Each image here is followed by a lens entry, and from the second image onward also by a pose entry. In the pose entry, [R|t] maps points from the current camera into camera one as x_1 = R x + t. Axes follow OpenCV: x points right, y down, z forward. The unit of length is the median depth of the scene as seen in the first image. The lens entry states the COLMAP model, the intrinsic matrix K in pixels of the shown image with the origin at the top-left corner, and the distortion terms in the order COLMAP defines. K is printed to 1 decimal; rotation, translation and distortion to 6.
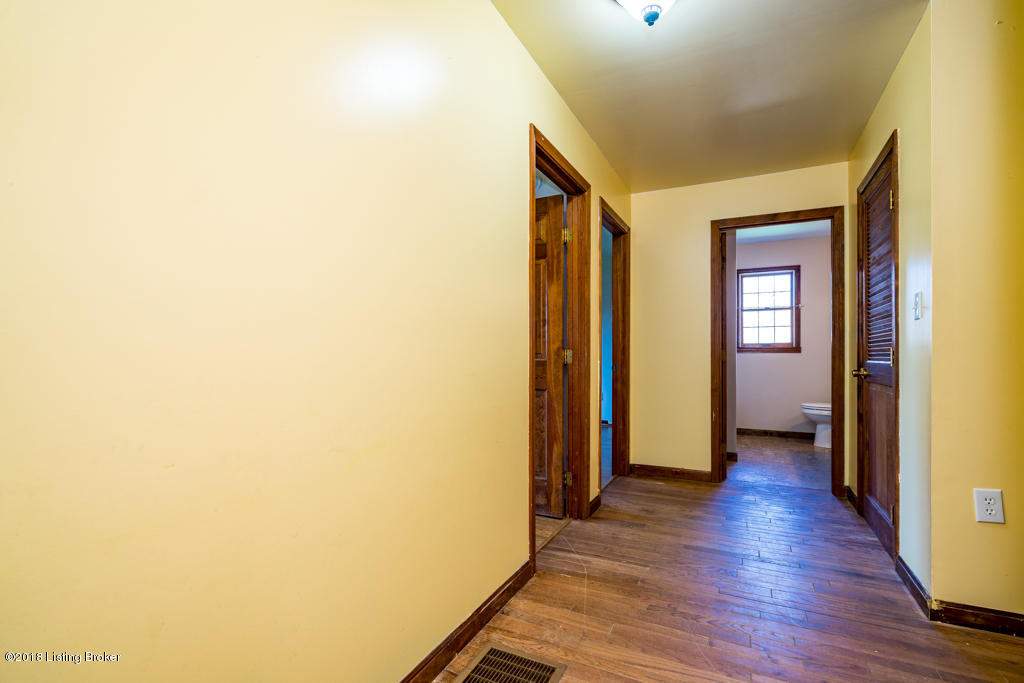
lens RADIAL K [[457.5, 0, 534.1], [0, 457.5, 353.8], [0, 0, 1]] dist [-0.000805, 0.000873]
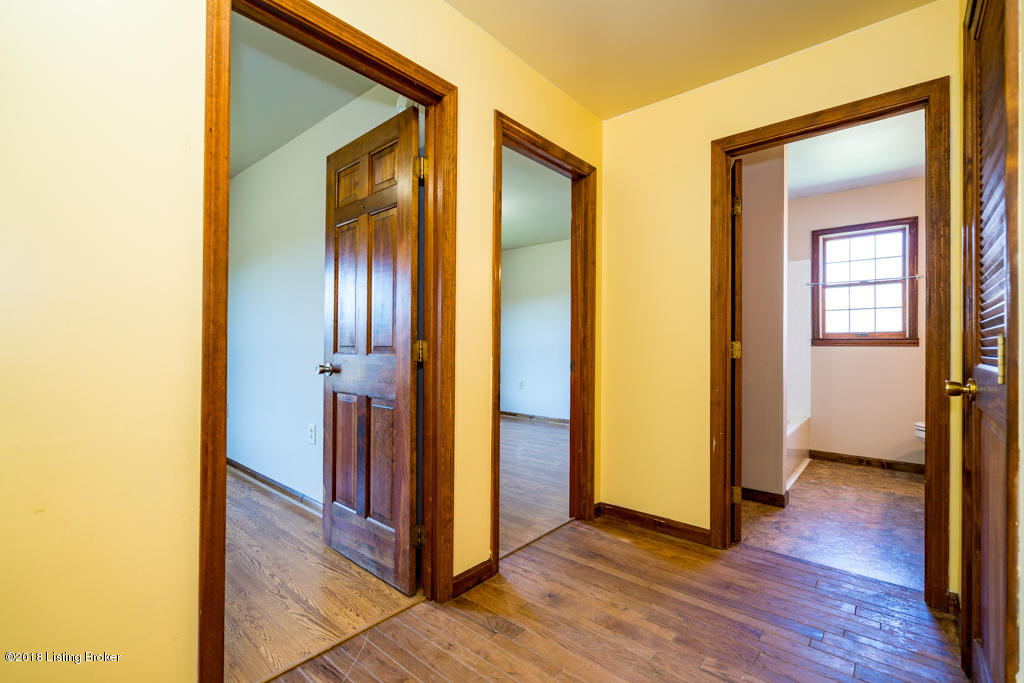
lens RADIAL K [[457.5, 0, 510.7], [0, 457.5, 344.2], [0, 0, 1]] dist [-0.000805, 0.000873]
pose [[0.965436, 0.003356, -0.260620, 0.278983], [-0.004158, 0.999988, -0.002527, -0.001476], [0.260609, 0.003523, 0.965438, 0.299714]]
